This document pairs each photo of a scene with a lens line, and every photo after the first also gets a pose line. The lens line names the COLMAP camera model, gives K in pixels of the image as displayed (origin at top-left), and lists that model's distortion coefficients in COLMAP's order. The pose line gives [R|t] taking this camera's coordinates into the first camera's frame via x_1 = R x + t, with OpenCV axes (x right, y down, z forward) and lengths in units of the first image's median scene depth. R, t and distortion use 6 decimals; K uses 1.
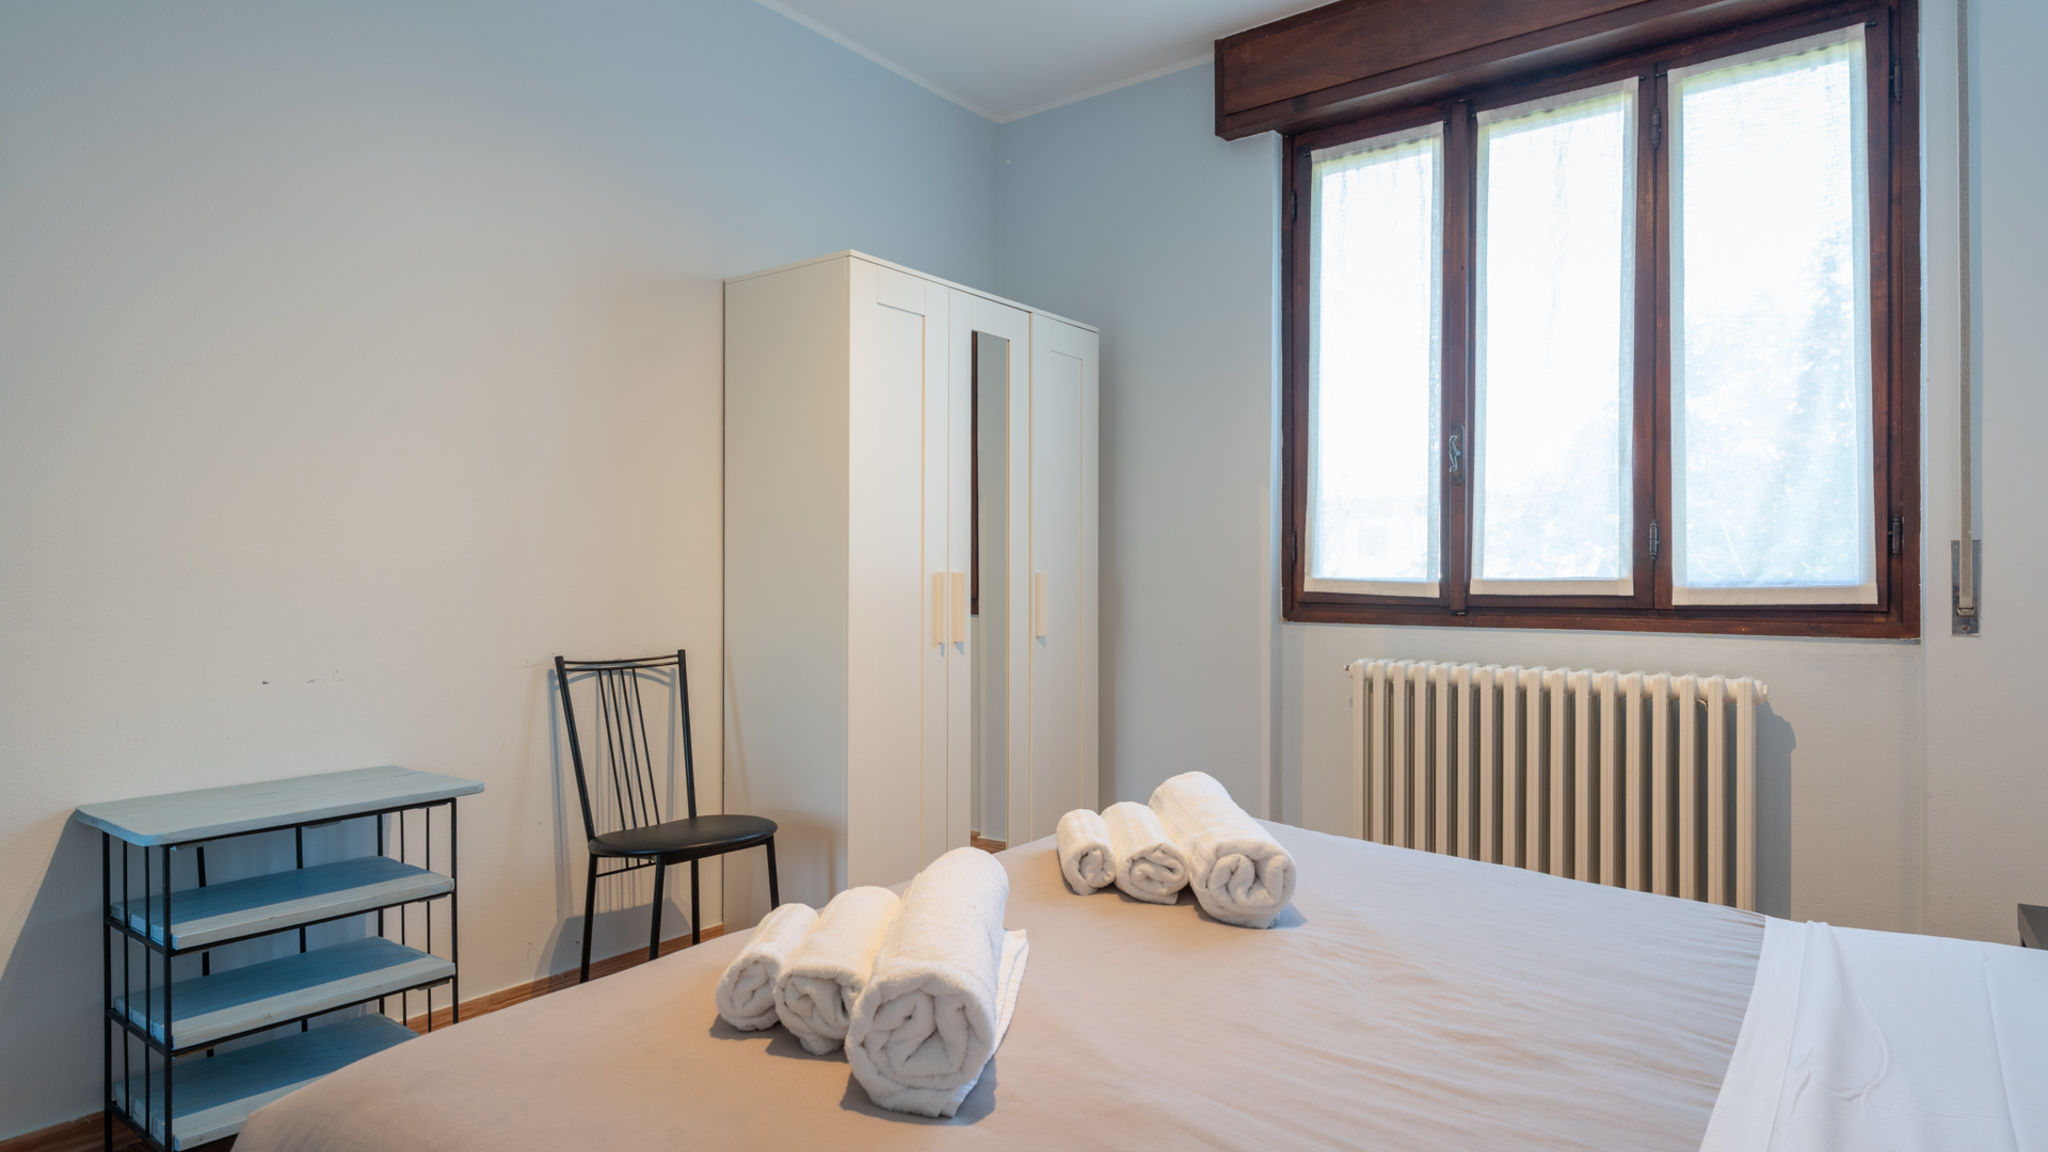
lens RADIAL K [[1129.1, 0, 1019.7], [0, 1129.1, 580.9], [0, 0, 1]] dist [-0.021506, 0.000341]
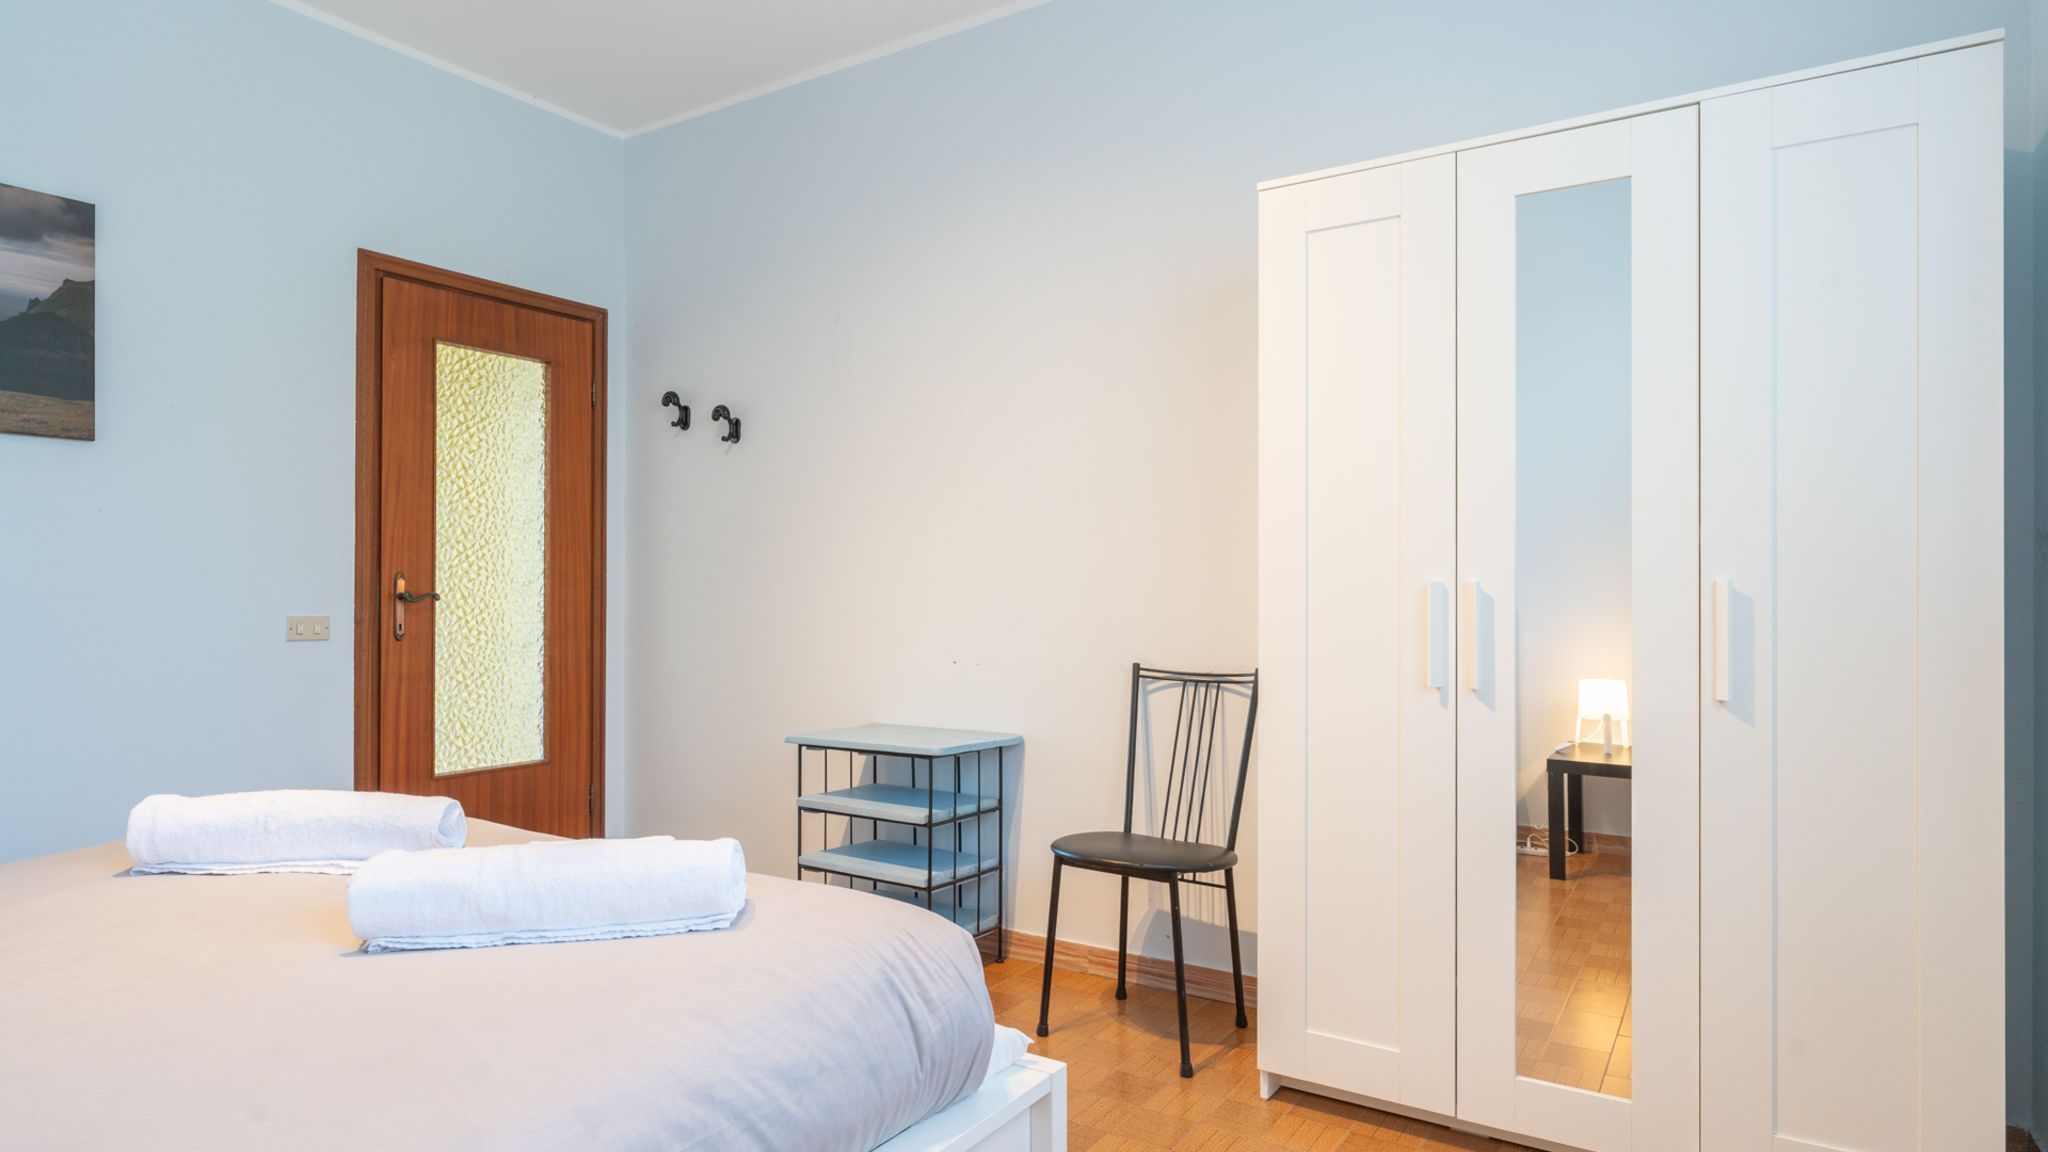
lens RADIAL K [[1129.1, 0, 1019.7], [0, 1129.1, 580.9], [0, 0, 1]] dist [-0.021506, 0.000341]
pose [[0.048544, -0.006322, -0.998801, 0.668691], [-0.000186, 0.999980, -0.006339, -0.005982], [0.998821, 0.000493, 0.048542, 0.815867]]
